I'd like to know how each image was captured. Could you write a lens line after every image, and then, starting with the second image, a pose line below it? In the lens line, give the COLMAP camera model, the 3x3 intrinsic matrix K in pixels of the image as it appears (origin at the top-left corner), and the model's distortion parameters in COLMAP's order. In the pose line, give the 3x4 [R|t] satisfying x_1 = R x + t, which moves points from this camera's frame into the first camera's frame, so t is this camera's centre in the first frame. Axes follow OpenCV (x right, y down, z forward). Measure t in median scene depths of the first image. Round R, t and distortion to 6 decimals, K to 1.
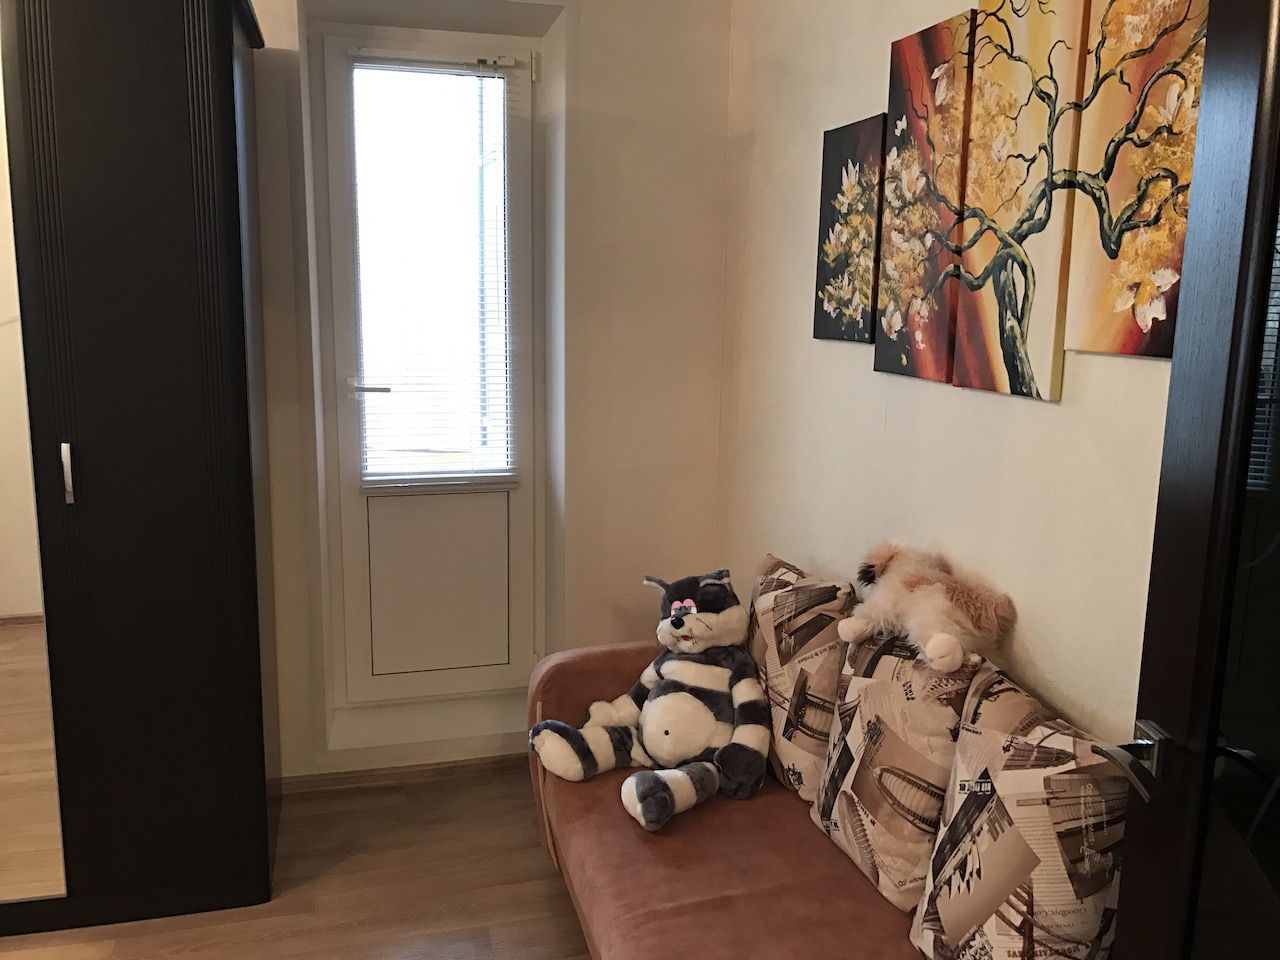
lens RADIAL K [[1041.4, 0, 630.9], [0, 1041.4, 479.5], [0, 0, 1]] dist [0.000988, -0.011068]
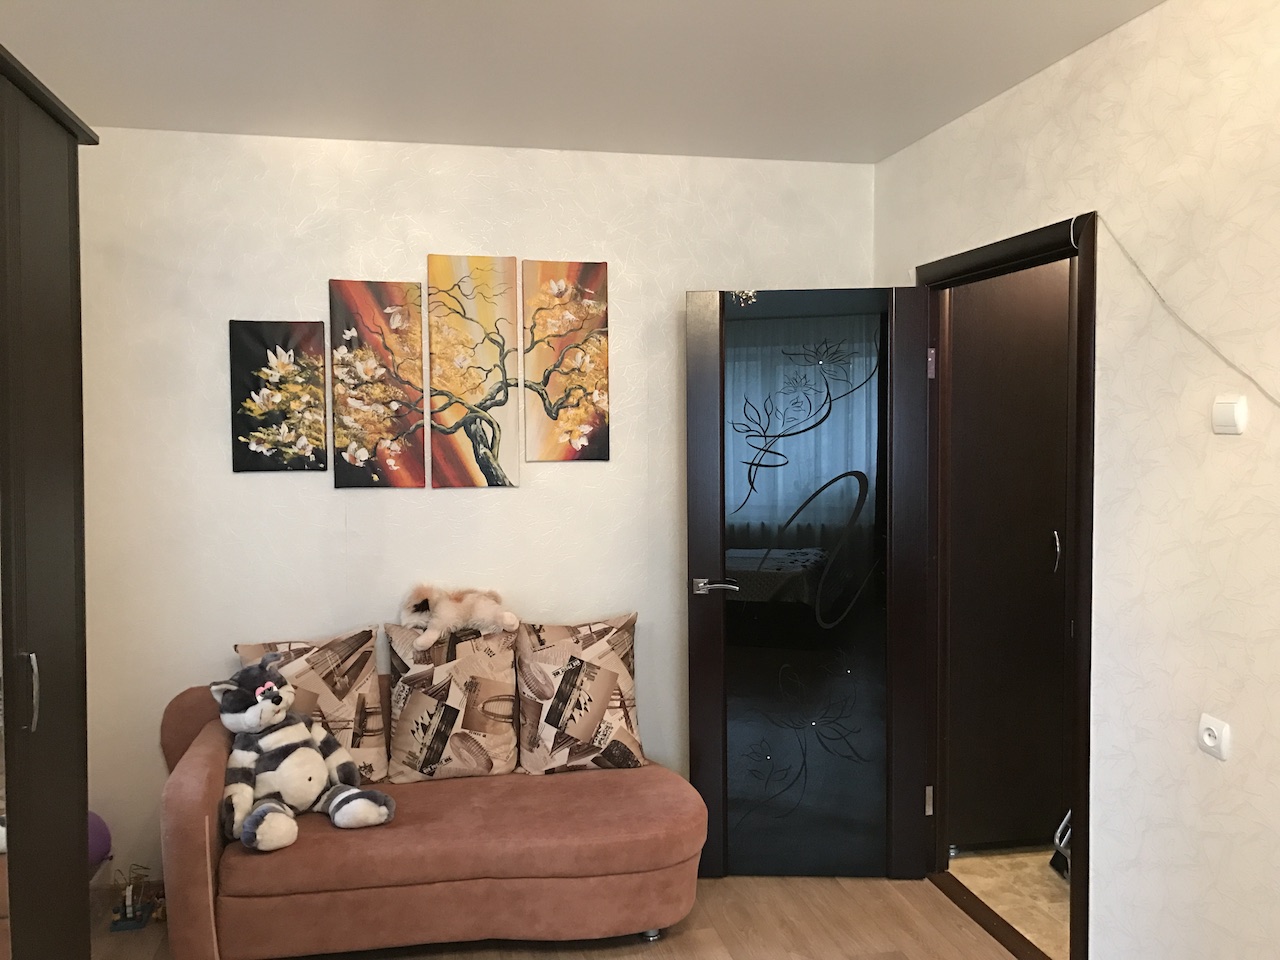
lens RADIAL K [[1041.4, 0, 630.9], [0, 1041.4, 479.5], [0, 0, 1]] dist [0.000988, -0.011068]
pose [[0.043678, -0.058328, 0.997342, -1.545842], [0.183294, 0.981816, 0.049392, -0.139956], [-0.982087, 0.180650, 0.053575, 0.619197]]
